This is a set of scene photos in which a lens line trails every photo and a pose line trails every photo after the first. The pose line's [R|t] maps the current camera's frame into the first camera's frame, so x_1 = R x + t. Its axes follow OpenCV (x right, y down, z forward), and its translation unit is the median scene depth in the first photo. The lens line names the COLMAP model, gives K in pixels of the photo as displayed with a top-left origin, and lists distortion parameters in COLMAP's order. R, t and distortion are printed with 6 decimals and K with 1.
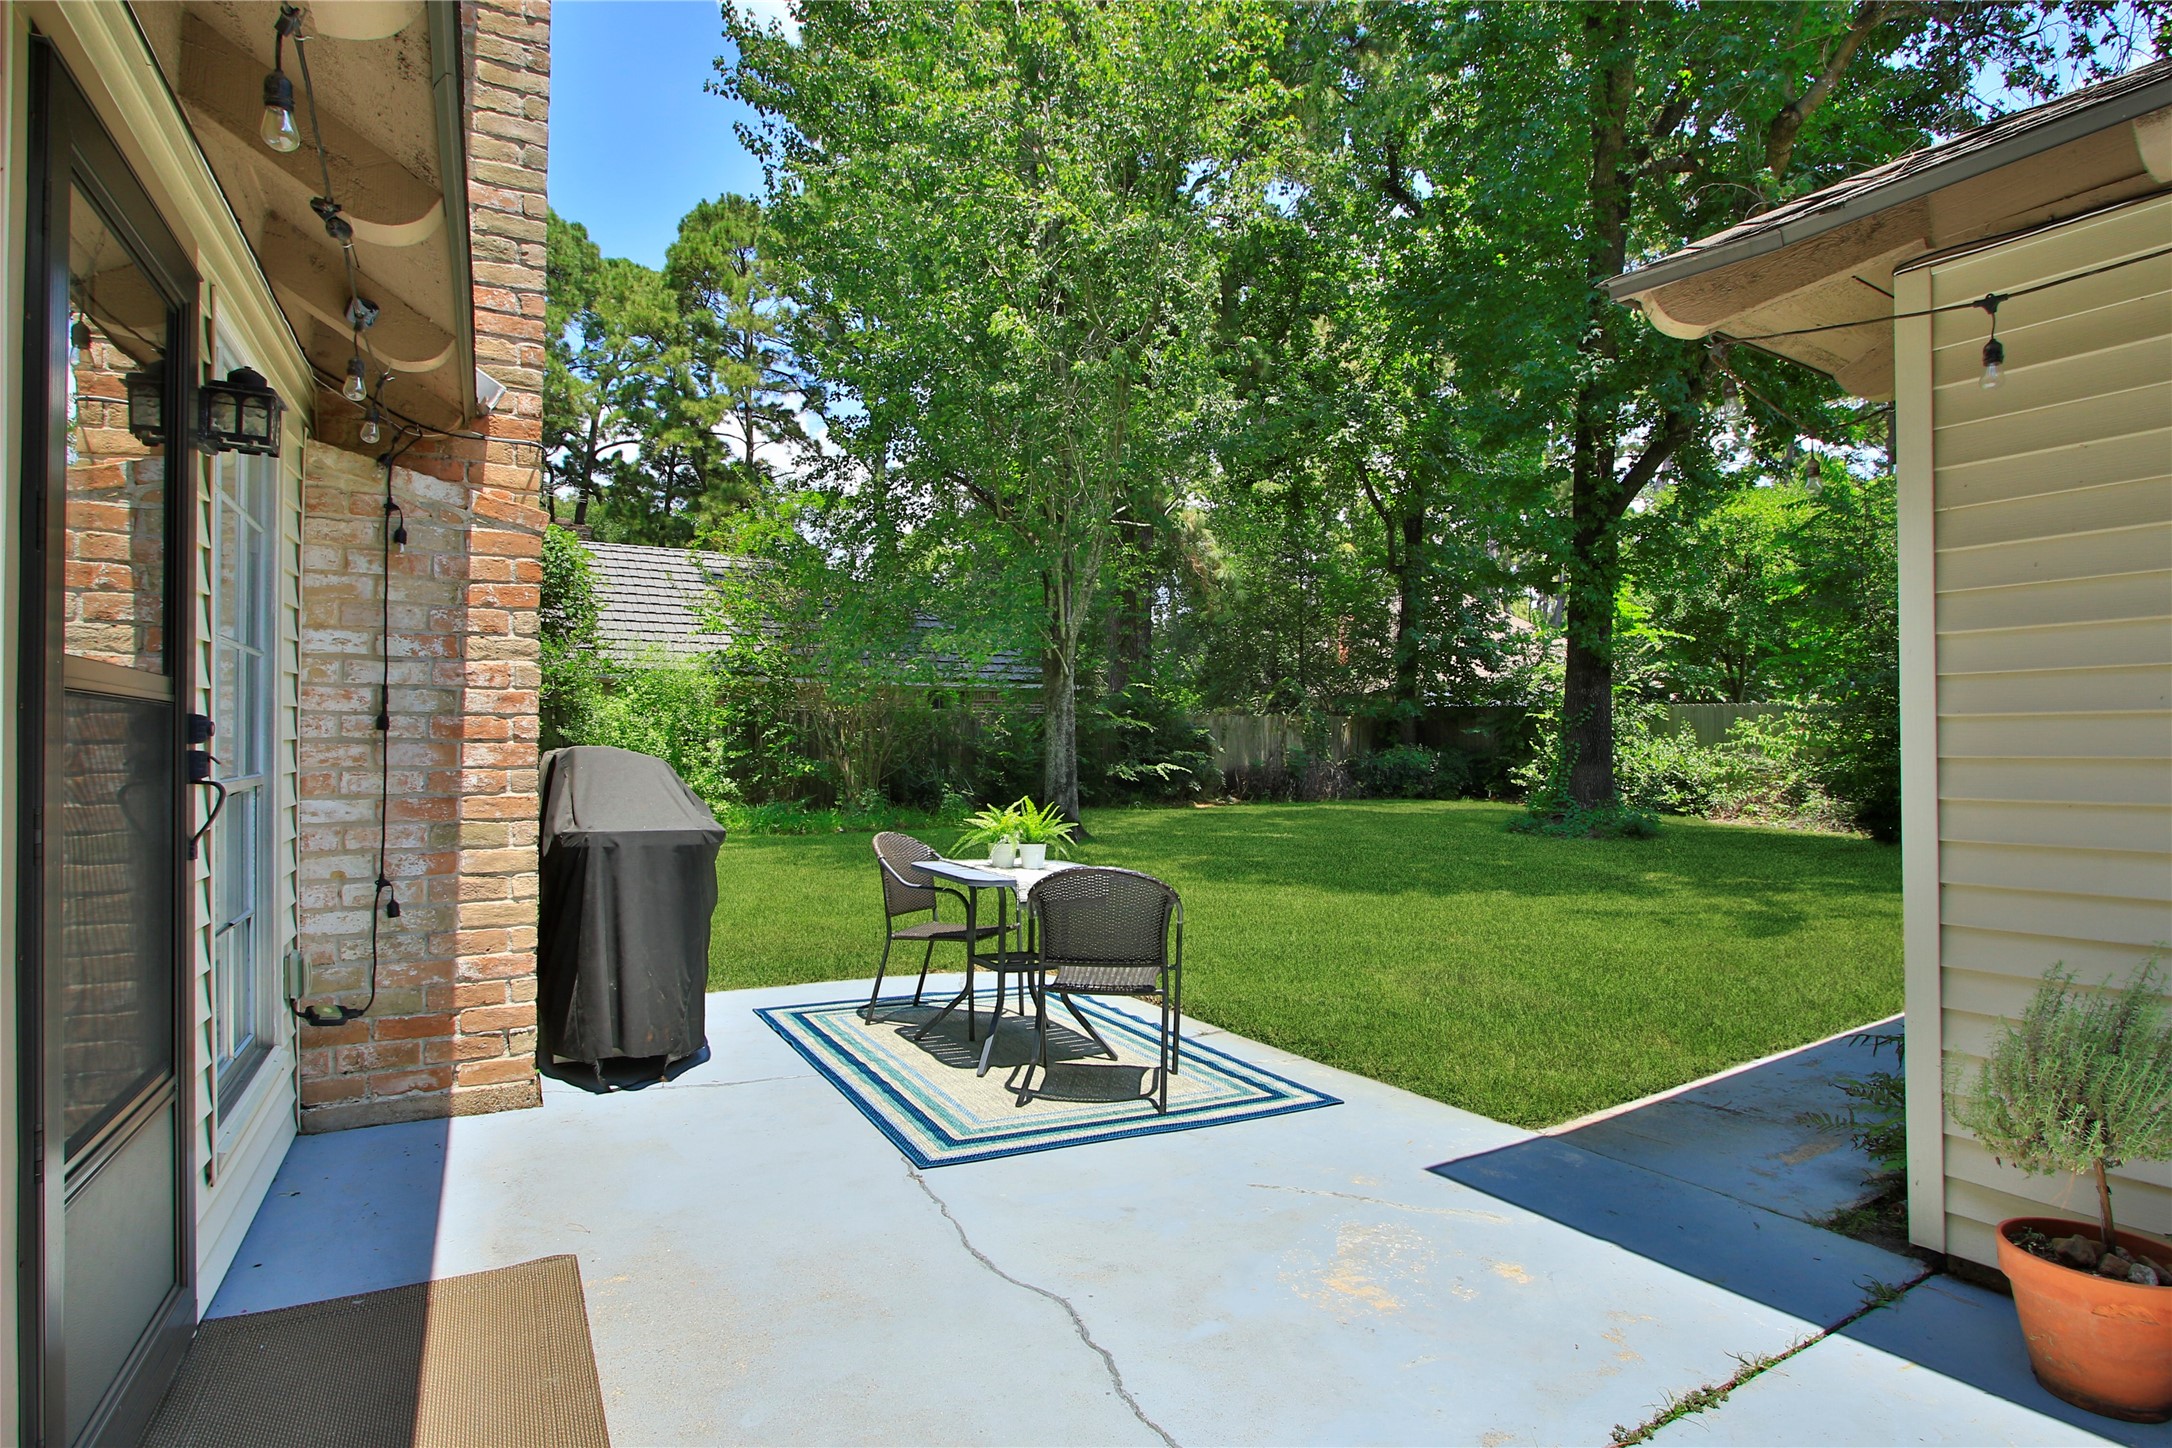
lens RADIAL K [[1147.3, 0, 1086.0], [0, 1147.3, 724.0], [0, 0, 1]] dist [-0.001126, 0.000449]
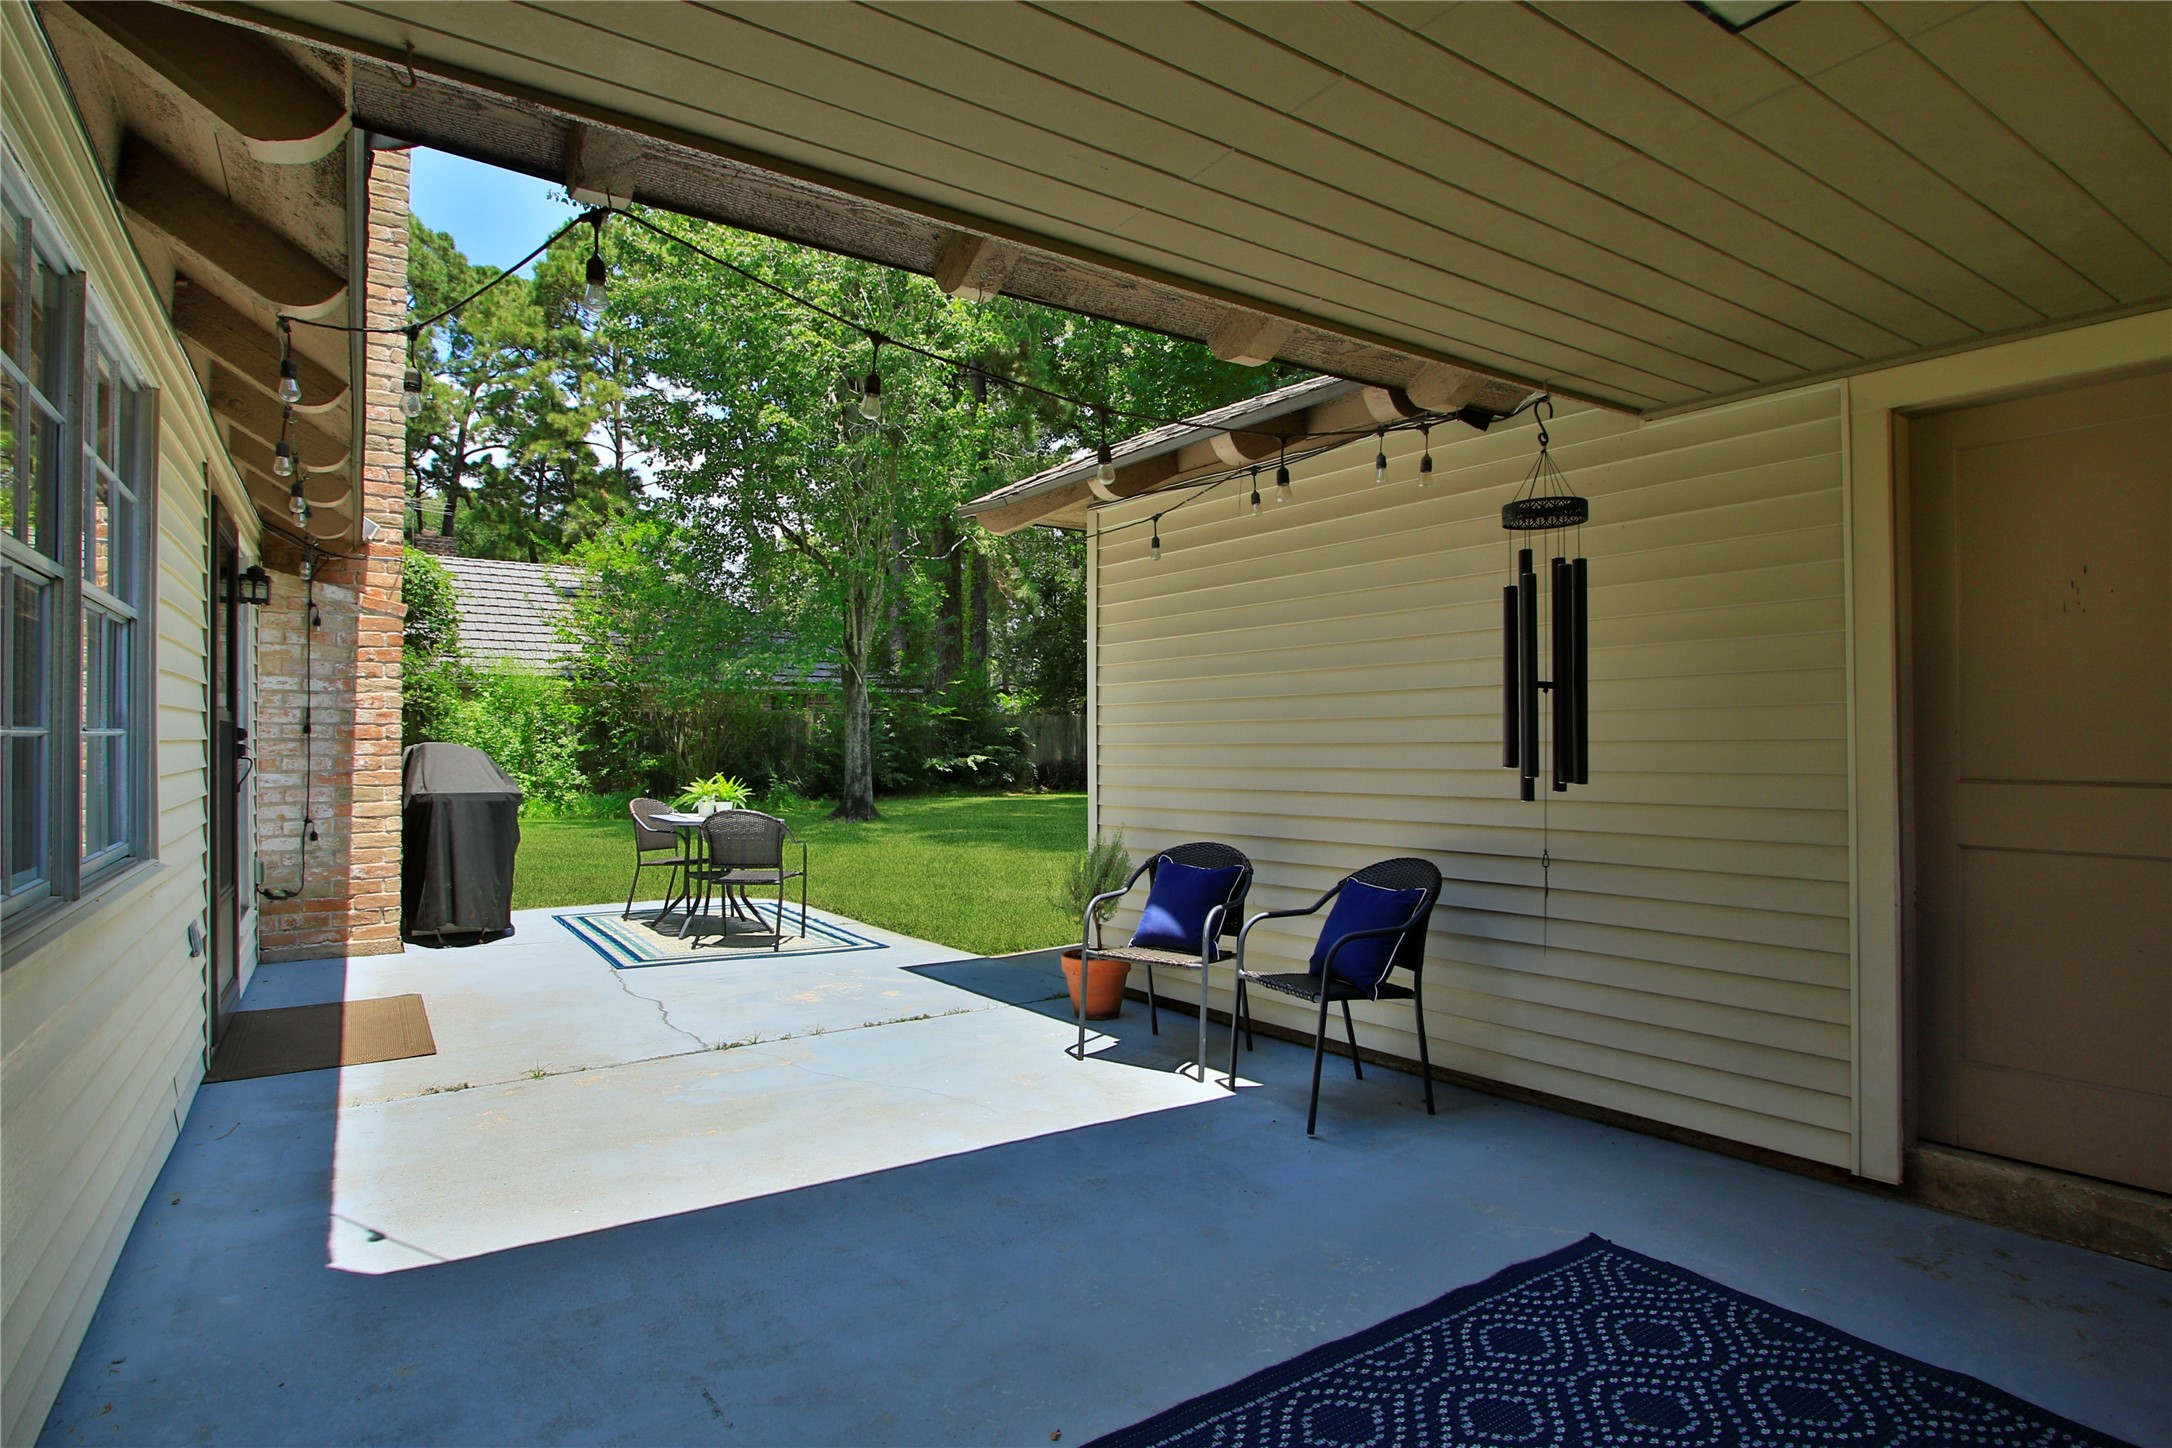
lens RADIAL K [[1147.3, 0, 1086.0], [0, 1147.3, 724.0], [0, 0, 1]] dist [-0.001126, 0.000449]
pose [[0.996031, -0.003439, 0.088937, 0.326302], [0.003227, 0.999992, 0.002537, -0.007696], [-0.088945, -0.002240, 0.996034, -0.668314]]
